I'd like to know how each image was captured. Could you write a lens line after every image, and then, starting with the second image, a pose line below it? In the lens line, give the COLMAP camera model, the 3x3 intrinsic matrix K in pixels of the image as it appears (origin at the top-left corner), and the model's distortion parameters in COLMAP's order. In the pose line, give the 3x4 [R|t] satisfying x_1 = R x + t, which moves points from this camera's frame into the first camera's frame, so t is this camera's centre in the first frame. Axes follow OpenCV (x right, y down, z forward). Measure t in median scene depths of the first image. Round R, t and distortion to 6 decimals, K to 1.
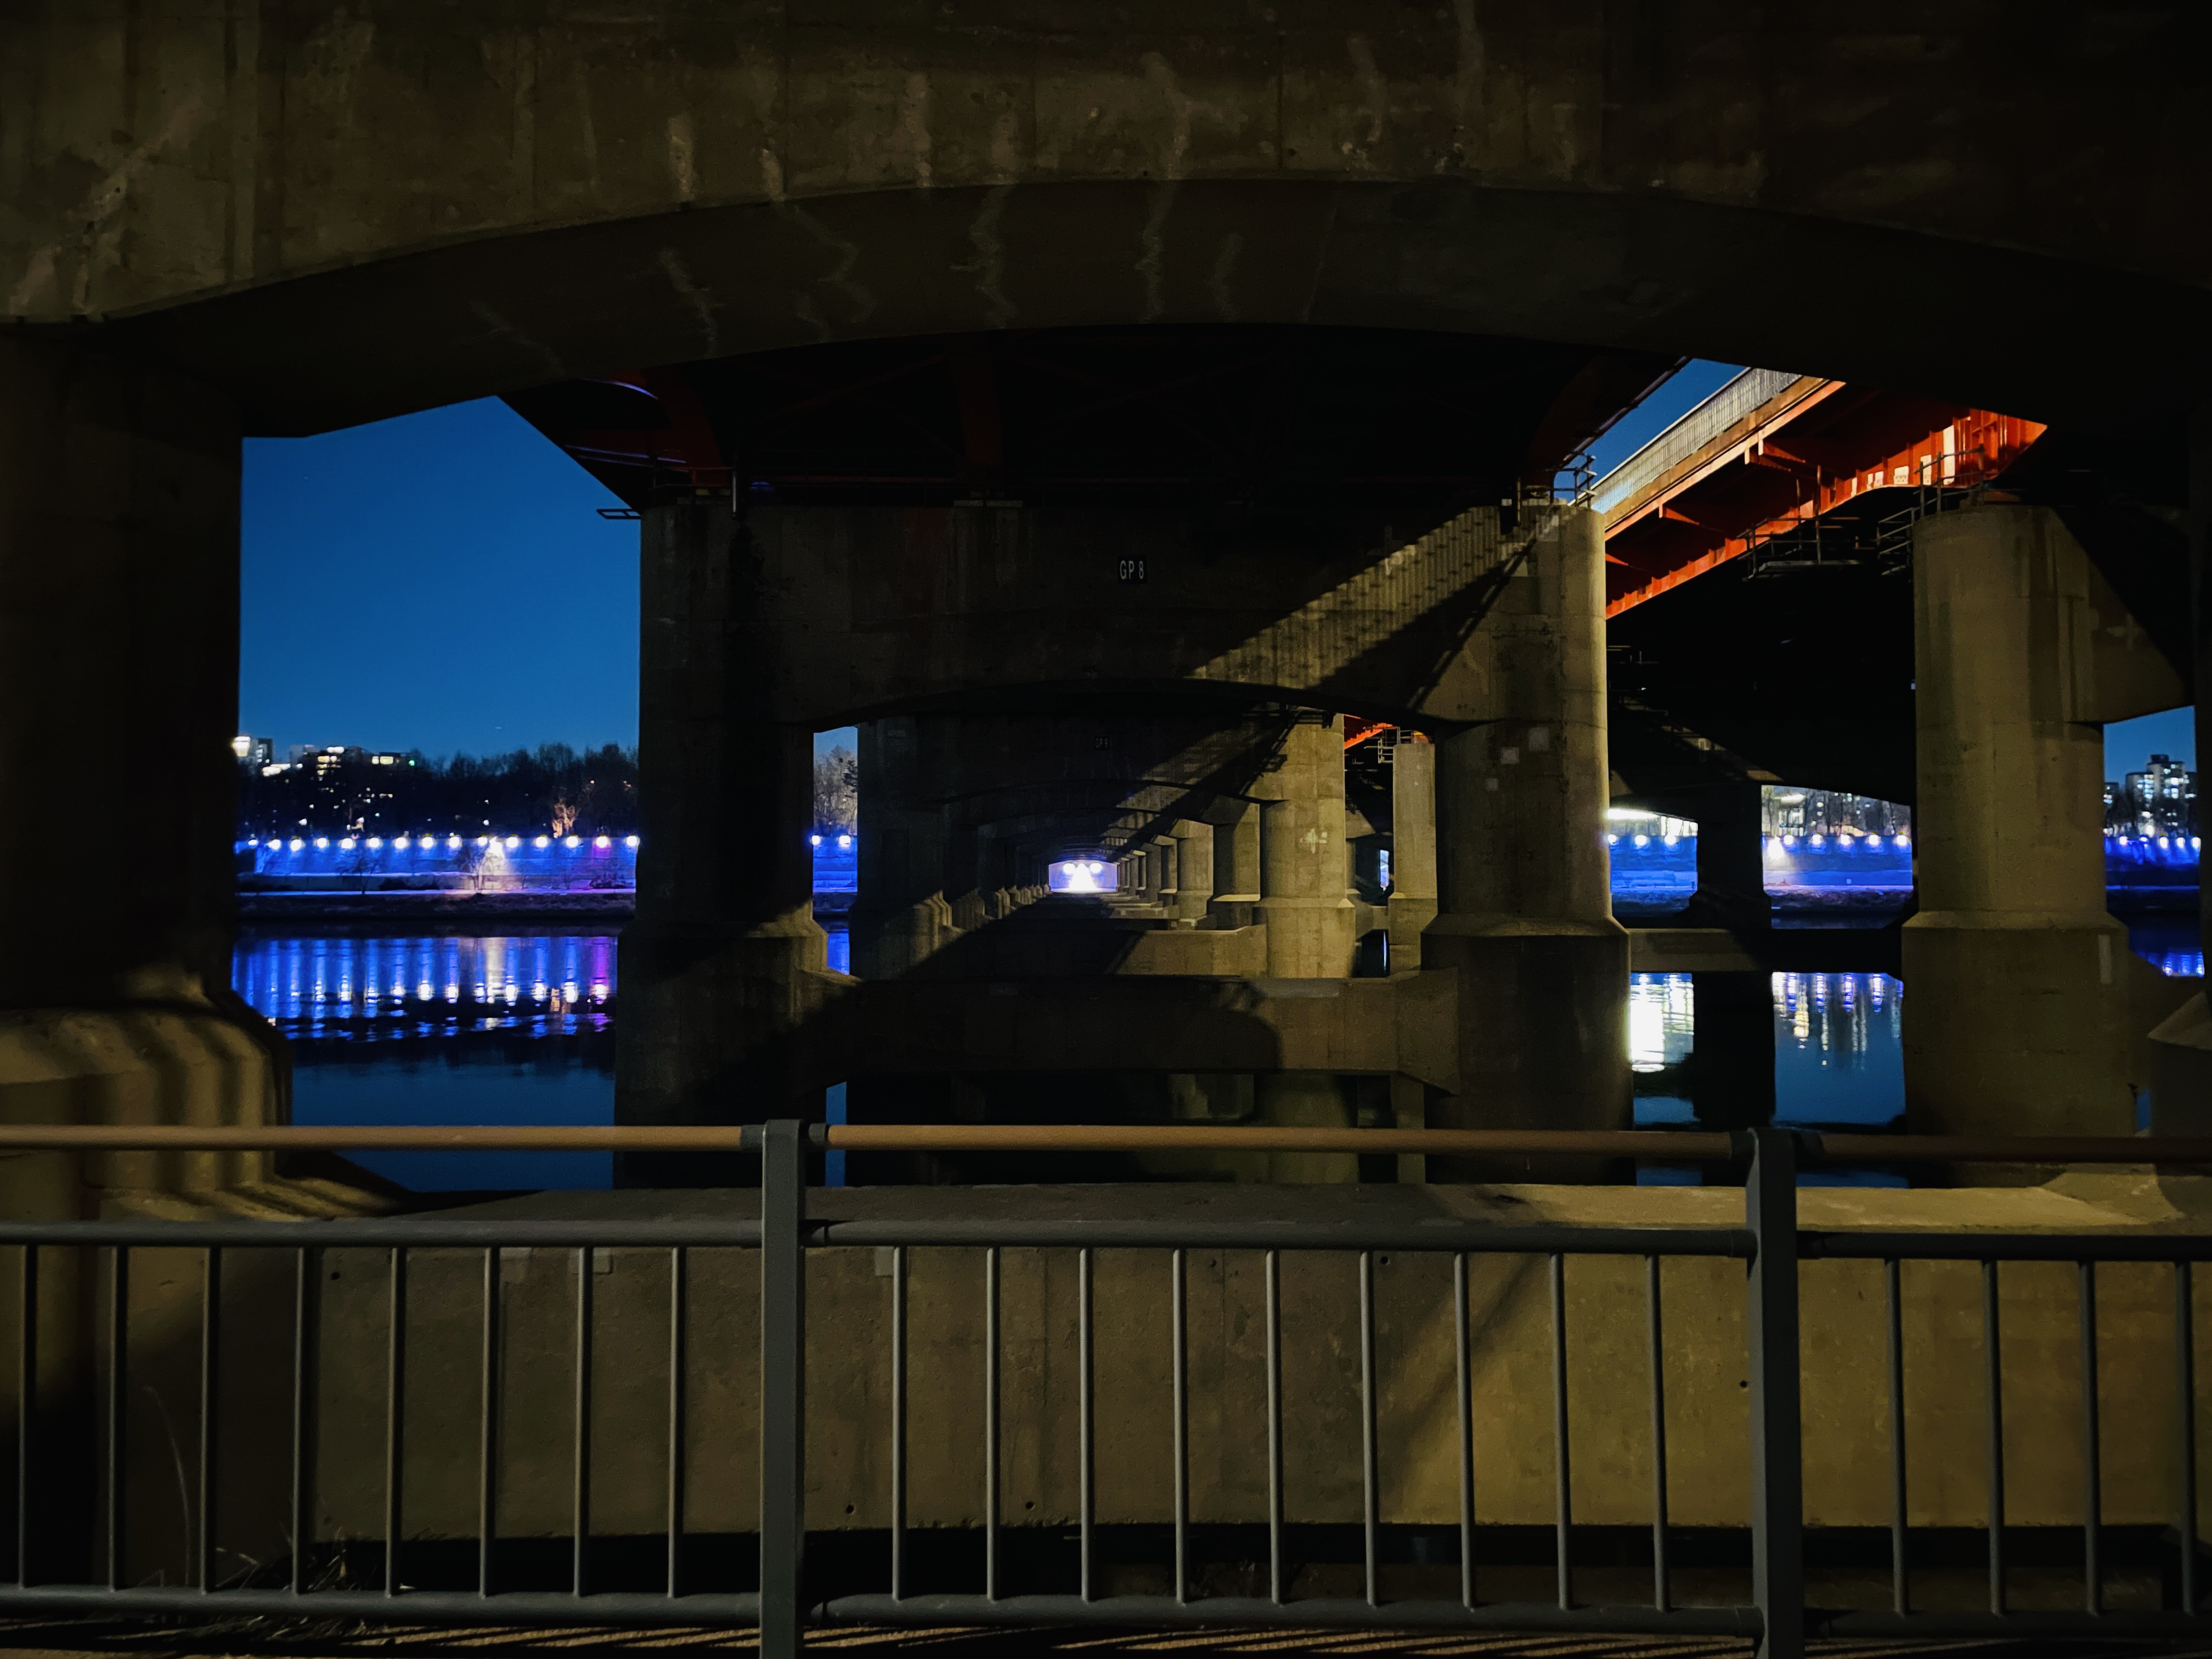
lens RADIAL K [[1642.7, 0, 1105.6], [0, 1642.7, 871.3], [0, 0, 1]] dist [0.005041, -0.001830]
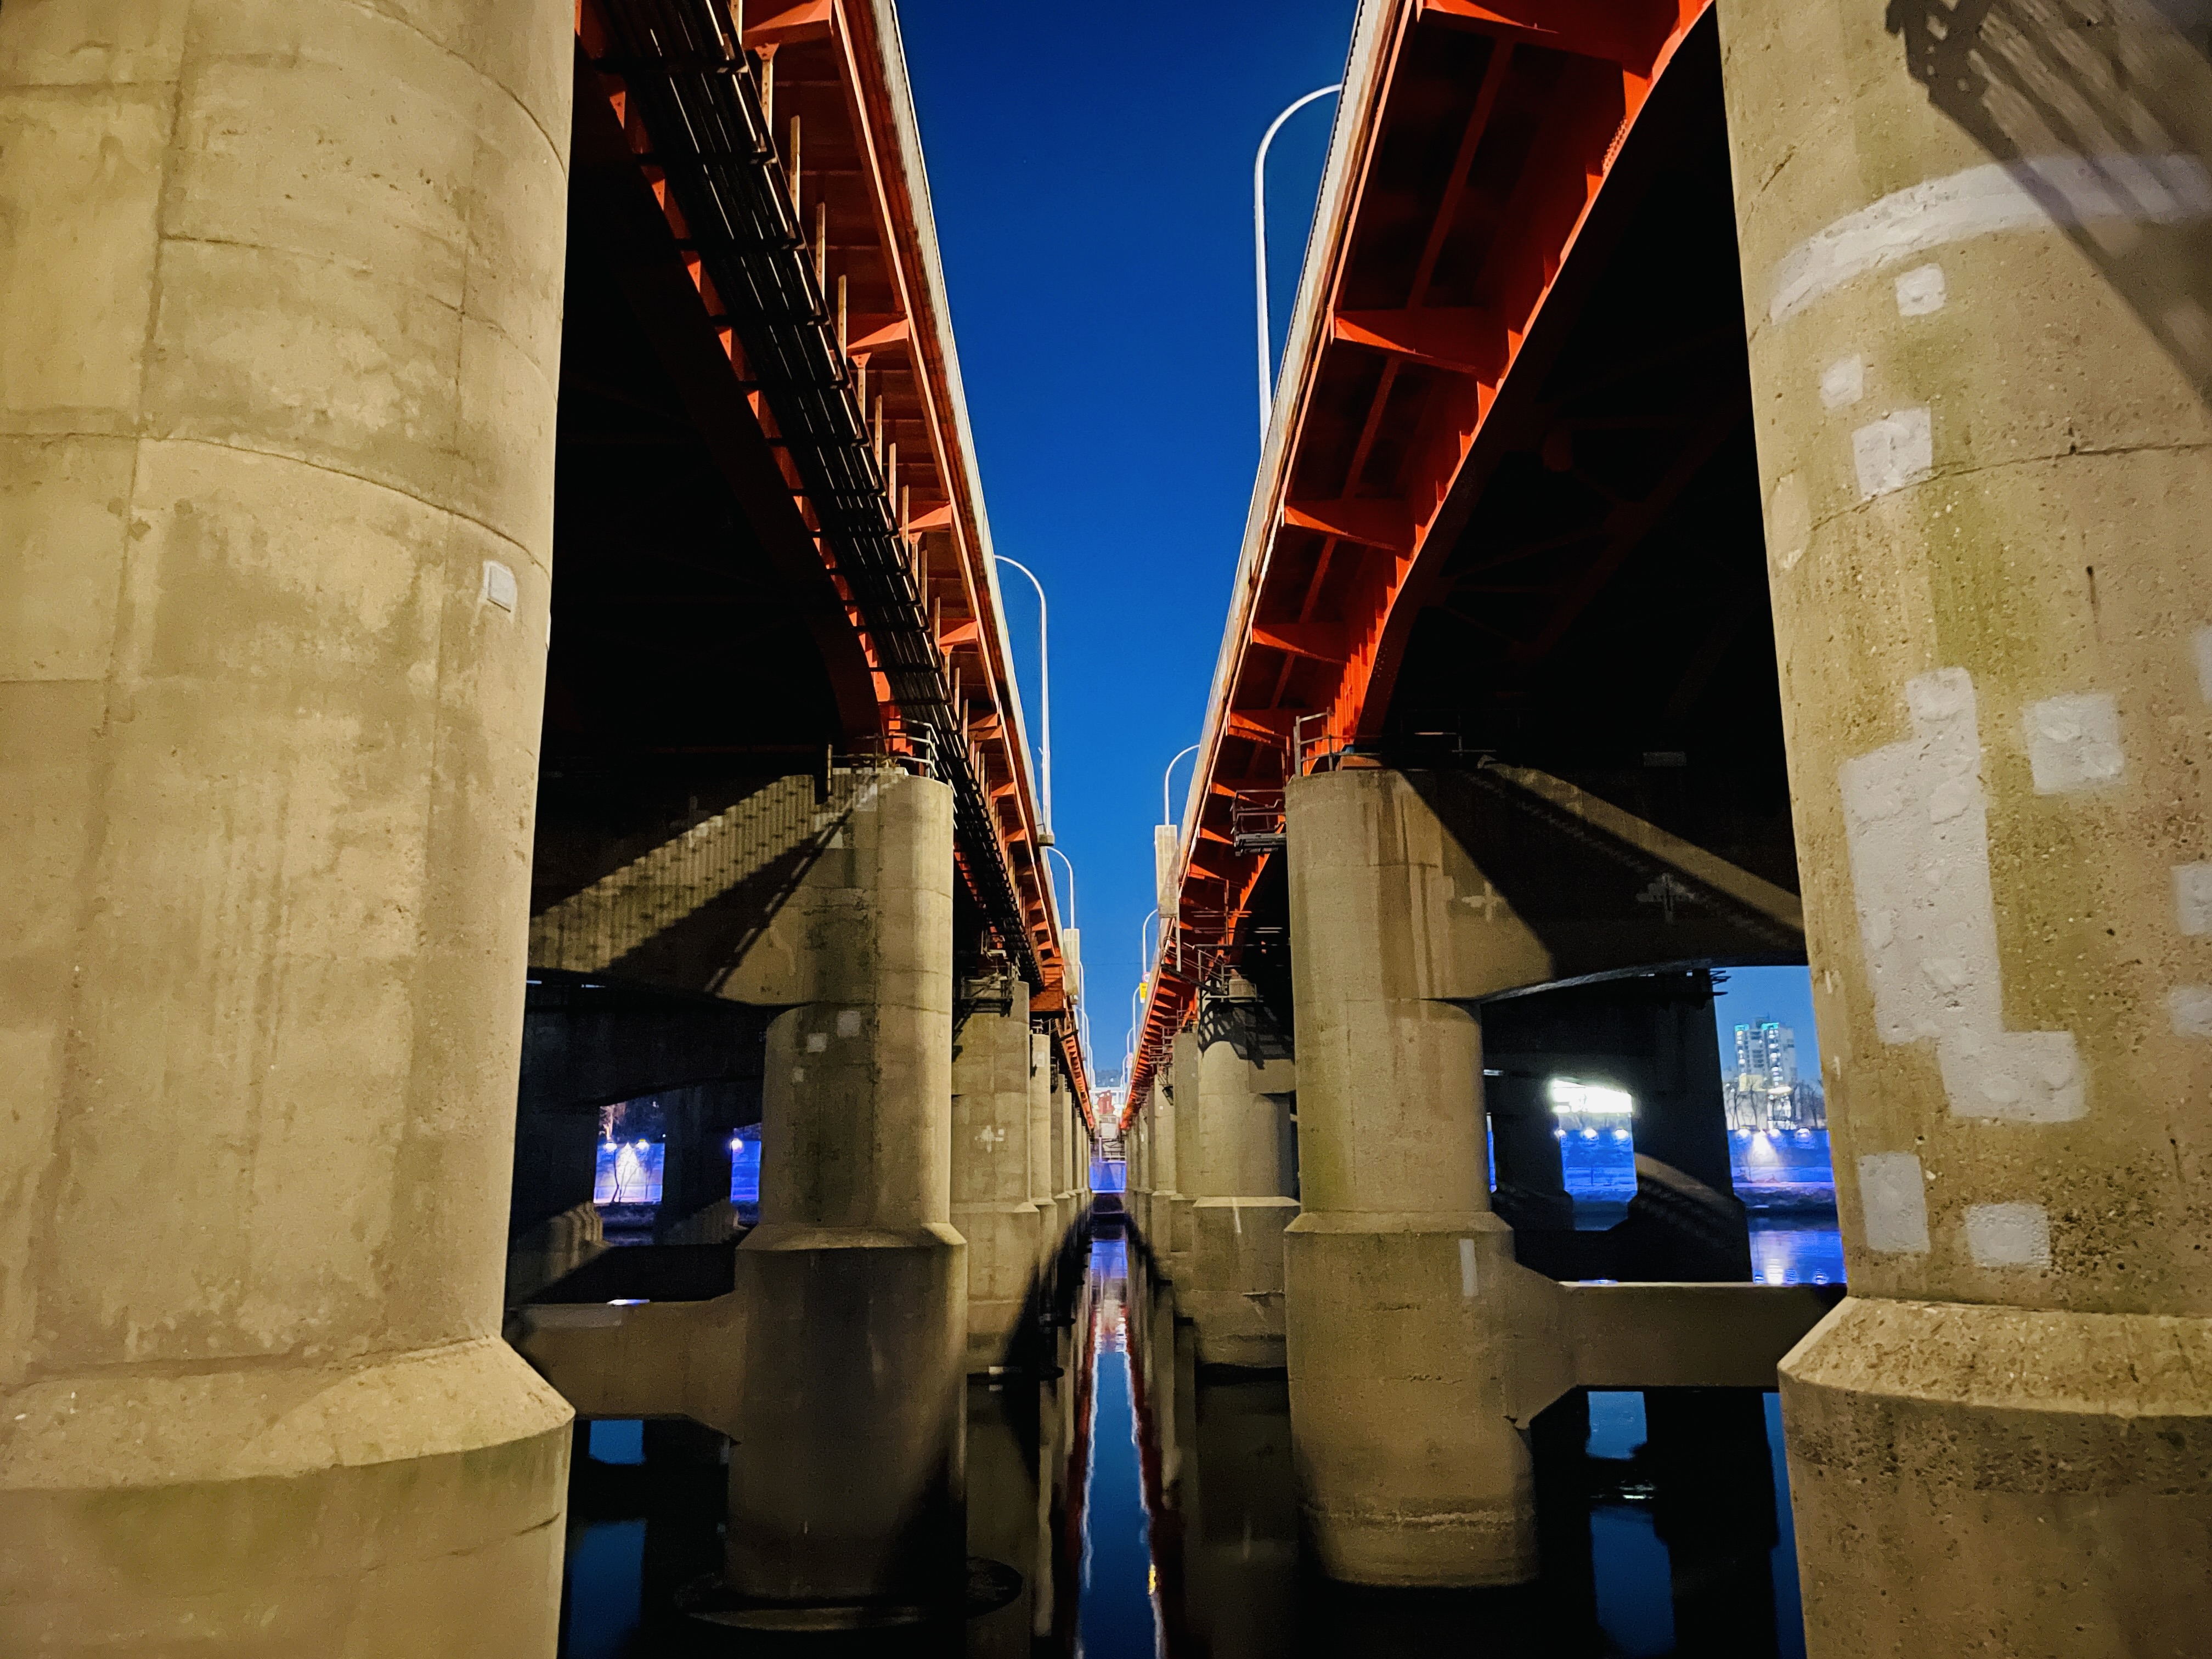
lens RADIAL K [[1683.3, 0, 1106.0], [0, 1683.3, 829.5], [0, 0, 1]] dist [0.061580, -0.001269]
pose [[0.999782, -0.008332, 0.019127, 0.387519], [0.011972, 0.979943, -0.198916, 0.001551], [-0.017086, 0.199101, 0.979830, 0.062230]]
